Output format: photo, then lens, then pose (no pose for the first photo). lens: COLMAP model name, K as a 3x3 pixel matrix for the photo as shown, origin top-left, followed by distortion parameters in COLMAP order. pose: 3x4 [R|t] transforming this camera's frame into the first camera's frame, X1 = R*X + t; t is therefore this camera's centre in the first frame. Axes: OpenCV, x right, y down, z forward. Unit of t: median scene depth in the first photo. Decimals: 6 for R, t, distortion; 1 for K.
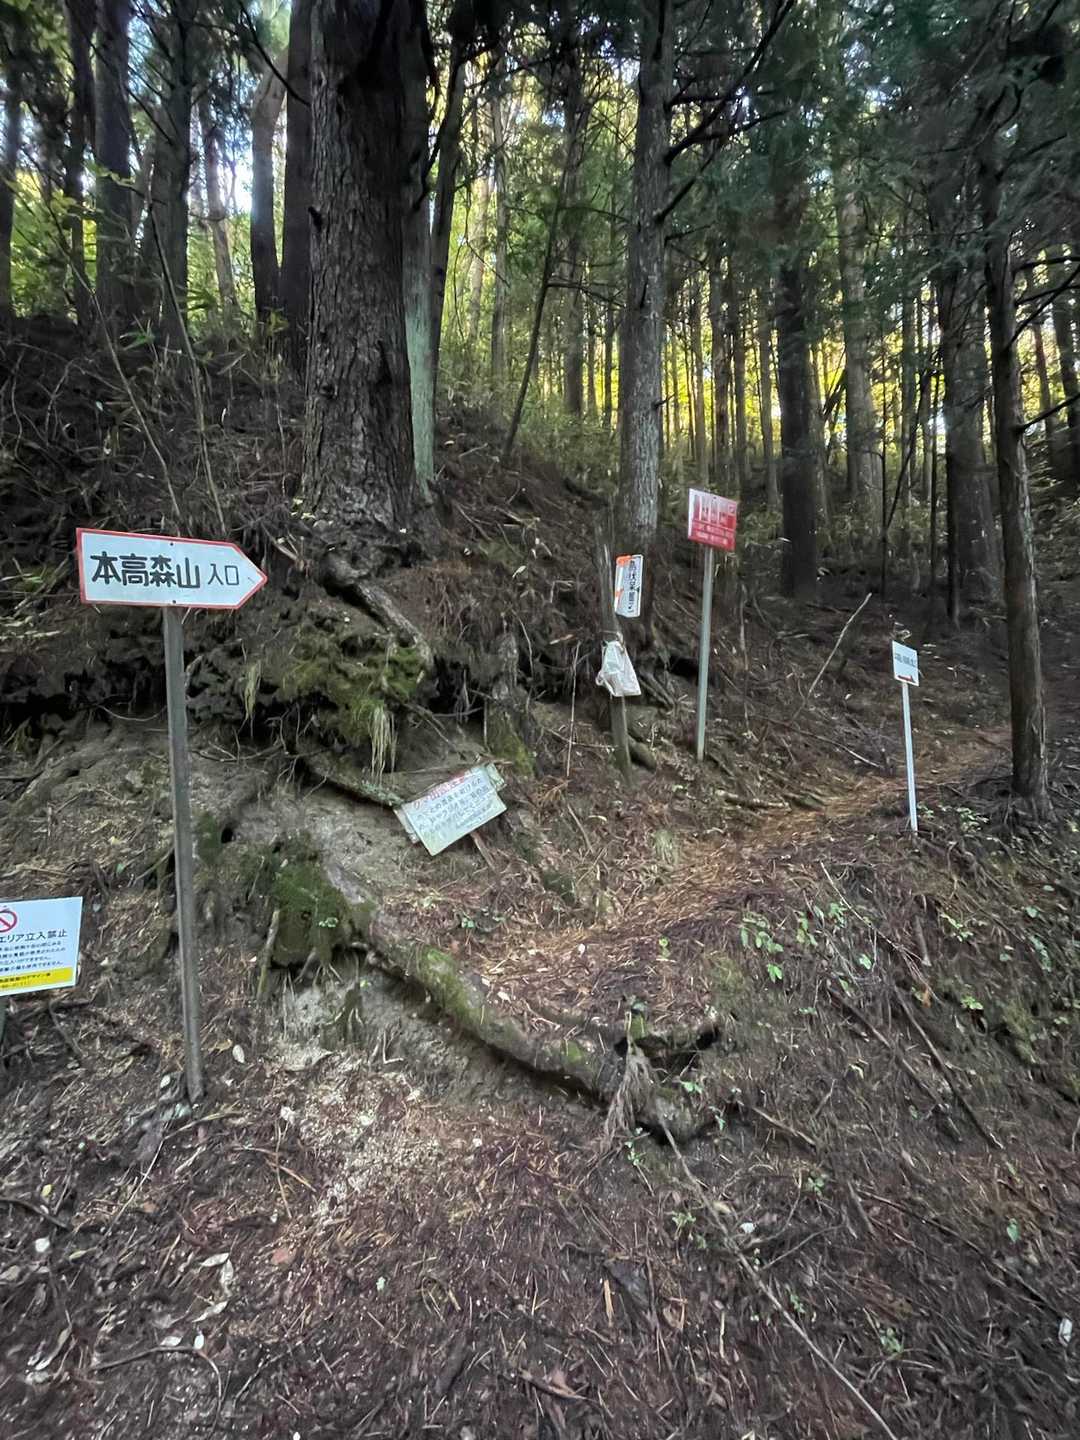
lens RADIAL K [[577.0, 0, 538.3], [0, 577.0, 691.1], [0, 0, 1]] dist [0.000596, -0.012166]
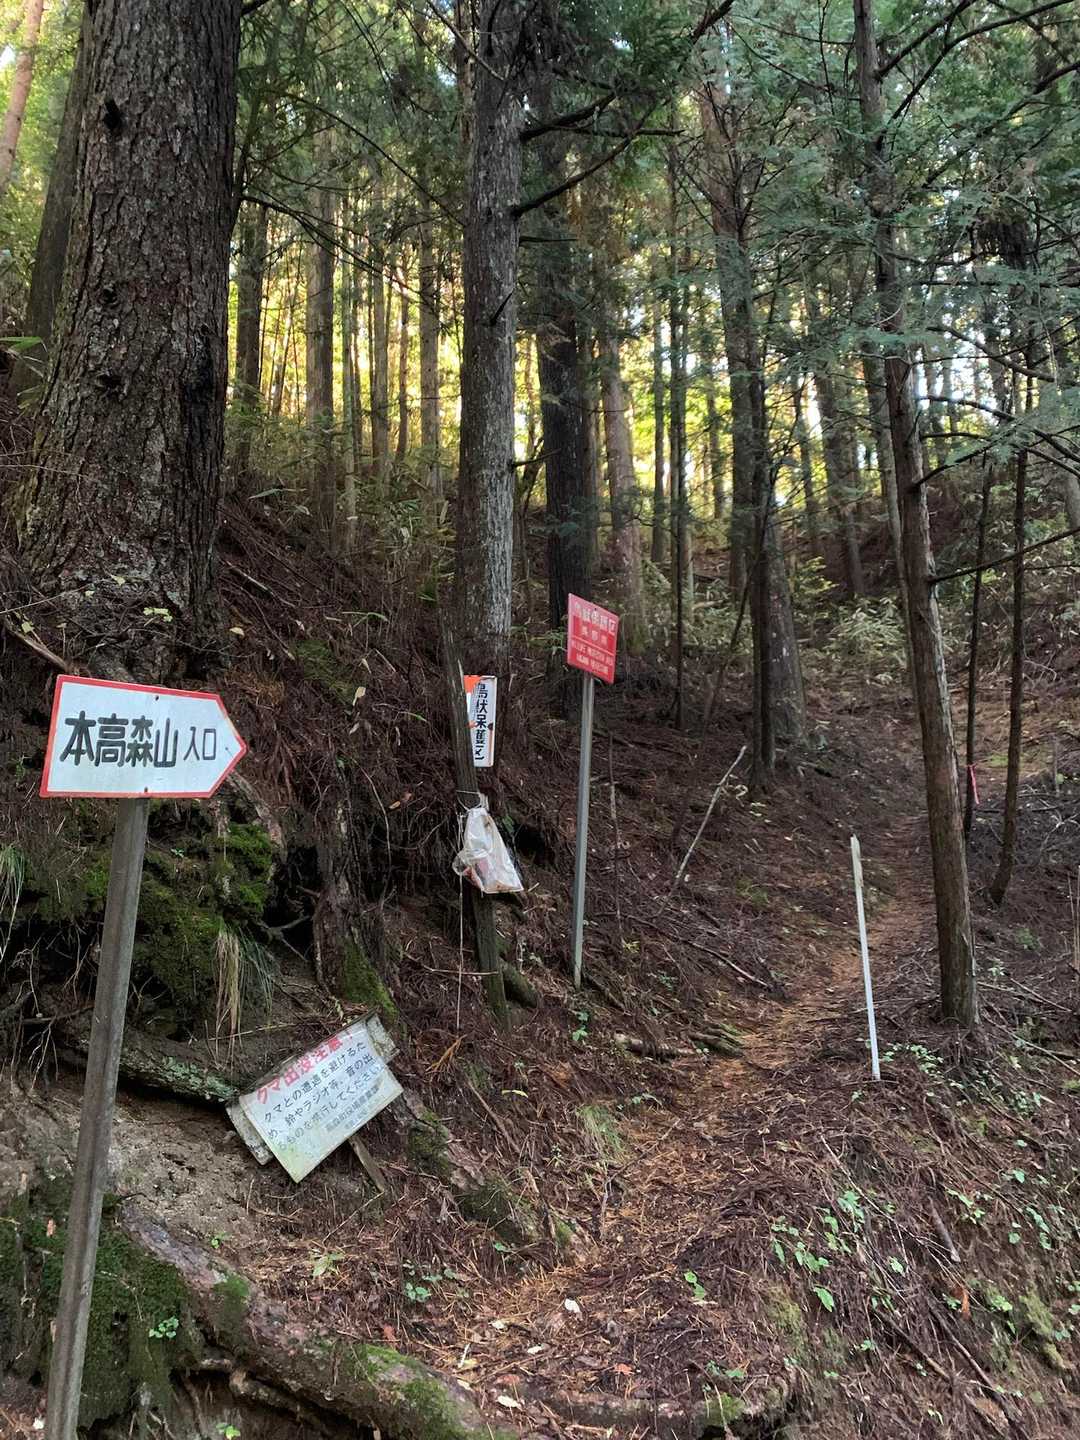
lens RADIAL K [[951.0, 0, 540.0], [0, 951.0, 720.0], [0, 0, 1]] dist [0.008562, -0.015452]
pose [[0.915385, 0.080675, 0.394414, -0.369813], [-0.027494, 0.989955, -0.138681, -0.056925], [-0.401641, 0.116103, 0.908408, -0.048905]]
